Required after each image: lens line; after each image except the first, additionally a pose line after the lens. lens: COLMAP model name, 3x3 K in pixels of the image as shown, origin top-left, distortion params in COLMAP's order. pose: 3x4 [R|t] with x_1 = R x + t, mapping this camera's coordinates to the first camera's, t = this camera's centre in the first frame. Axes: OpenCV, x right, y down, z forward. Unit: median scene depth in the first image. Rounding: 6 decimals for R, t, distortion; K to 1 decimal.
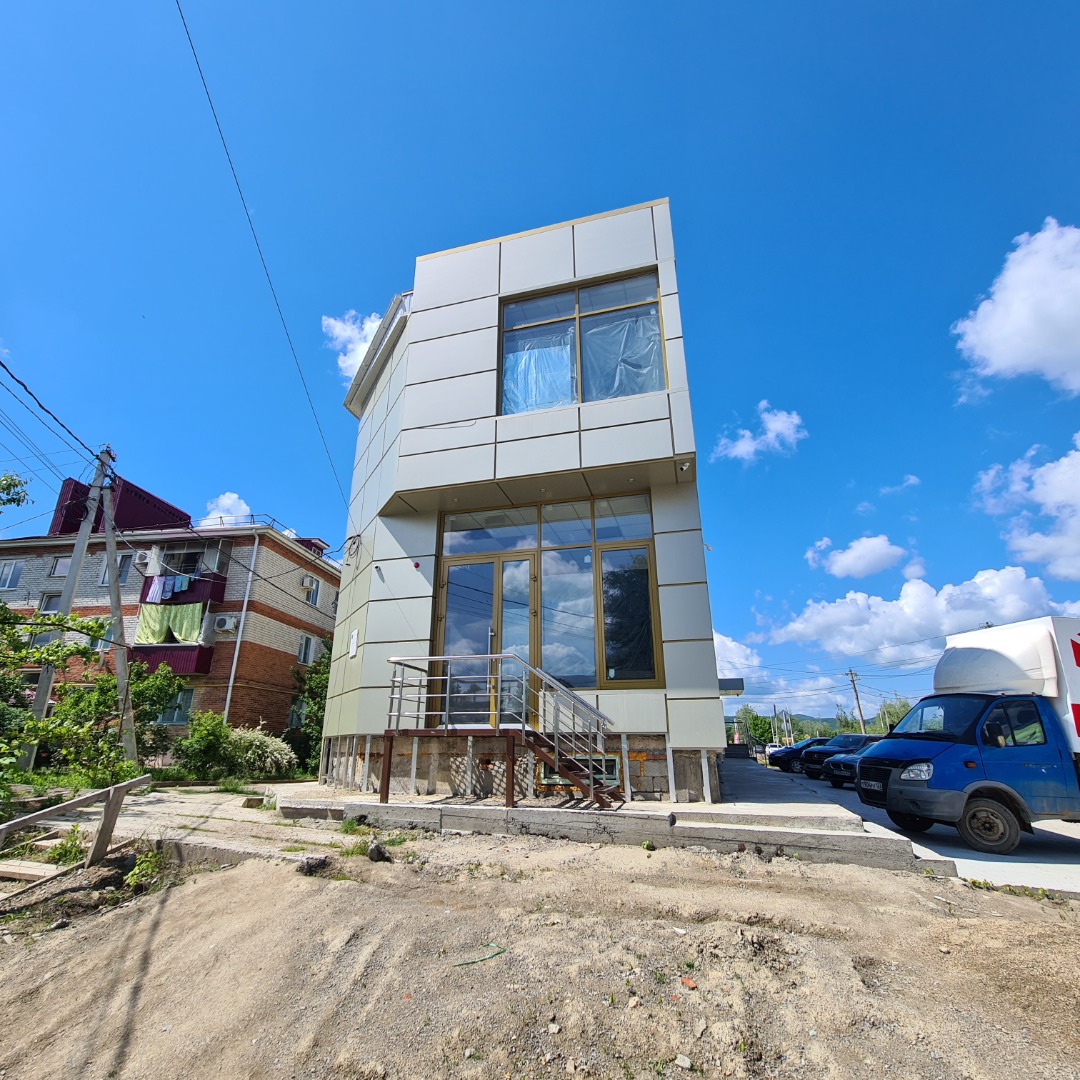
lens RADIAL K [[584.8, 0, 525.9], [0, 584.8, 539.7], [0, 0, 1]] dist [-0.001234, 0.002988]
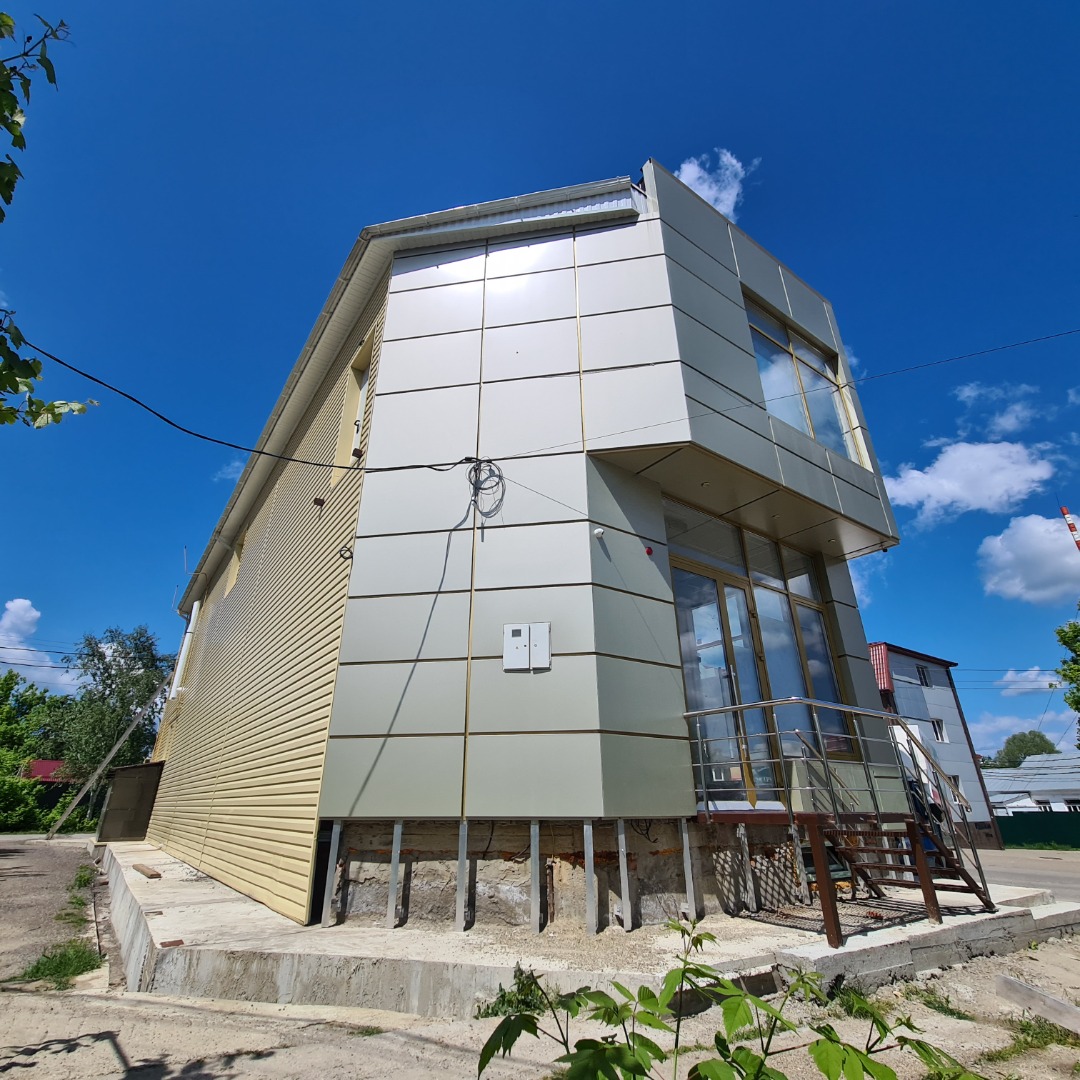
lens RADIAL K [[584.8, 0, 525.9], [0, 584.8, 539.7], [0, 0, 1]] dist [-0.001234, 0.002988]
pose [[0.631081, 0.318304, 0.707403, -0.847674], [-0.261636, 0.945839, -0.192183, 0.221331], [-0.730262, -0.063799, 0.680182, 0.732784]]
